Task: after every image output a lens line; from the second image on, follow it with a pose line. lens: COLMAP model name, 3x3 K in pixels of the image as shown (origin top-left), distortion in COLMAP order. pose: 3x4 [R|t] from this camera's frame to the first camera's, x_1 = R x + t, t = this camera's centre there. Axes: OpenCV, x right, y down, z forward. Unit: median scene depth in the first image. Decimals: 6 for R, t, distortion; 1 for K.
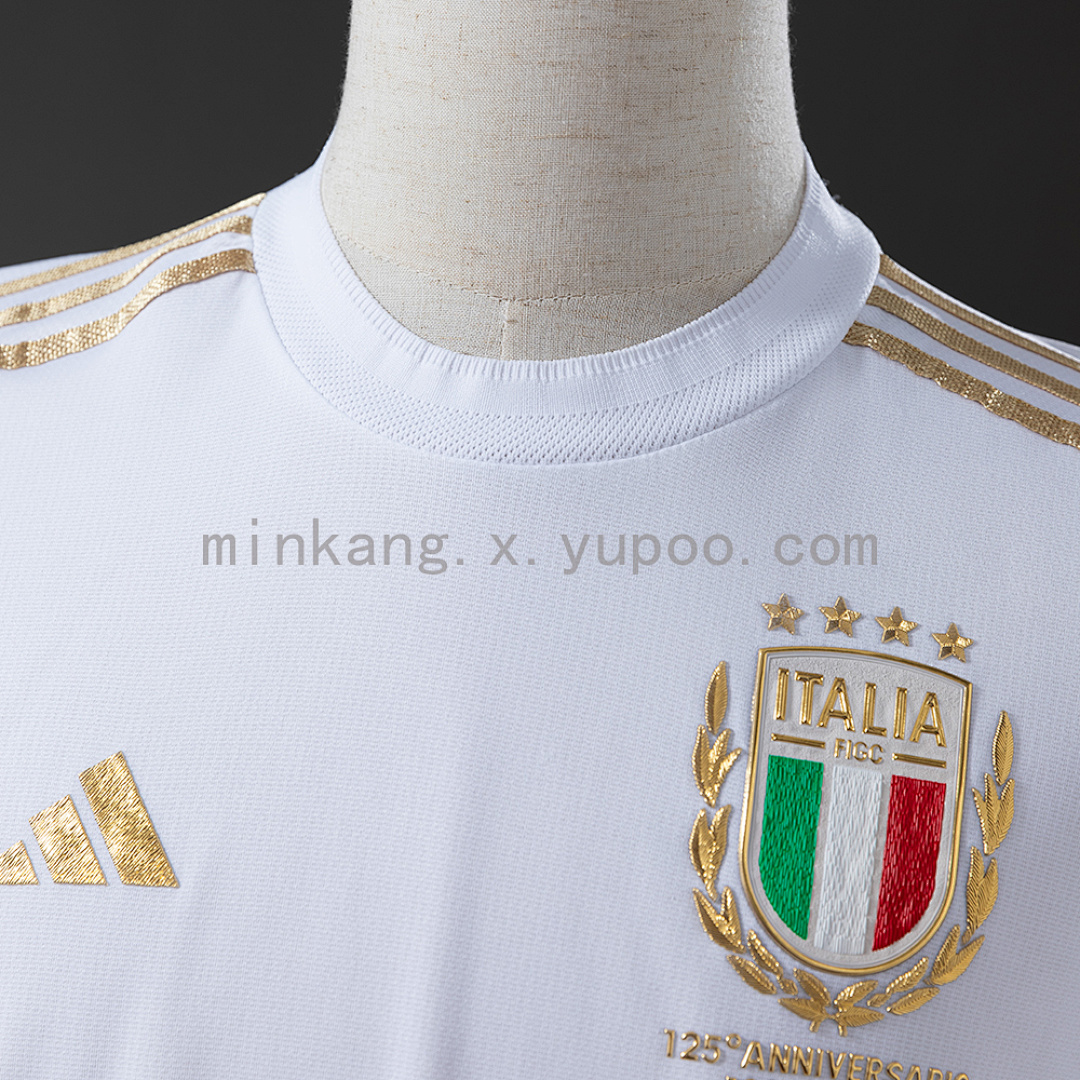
lens RADIAL K [[3115.8, 0, 540.0], [0, 3115.8, 540.0], [0, 0, 1]] dist [0.051167, -0.577219]
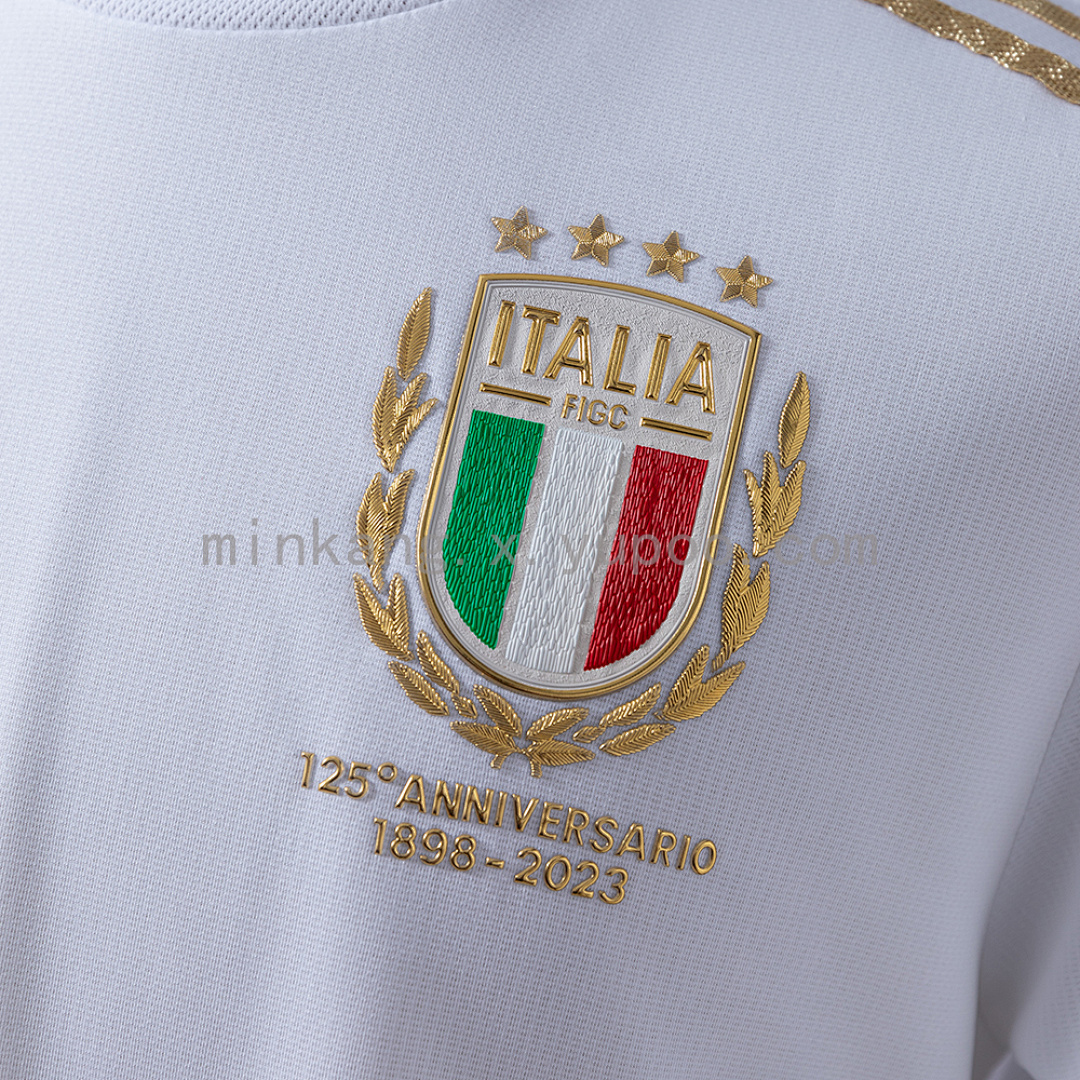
lens RADIAL K [[3115.8, 0, 540.0], [0, 3115.8, 540.0], [0, 0, 1]] dist [0.051167, -0.577219]
pose [[0.982288, 0.053762, -0.179496, 0.228724], [-0.046193, 0.997869, 0.046091, 0.064710], [0.181592, -0.036983, 0.982678, 0.247215]]
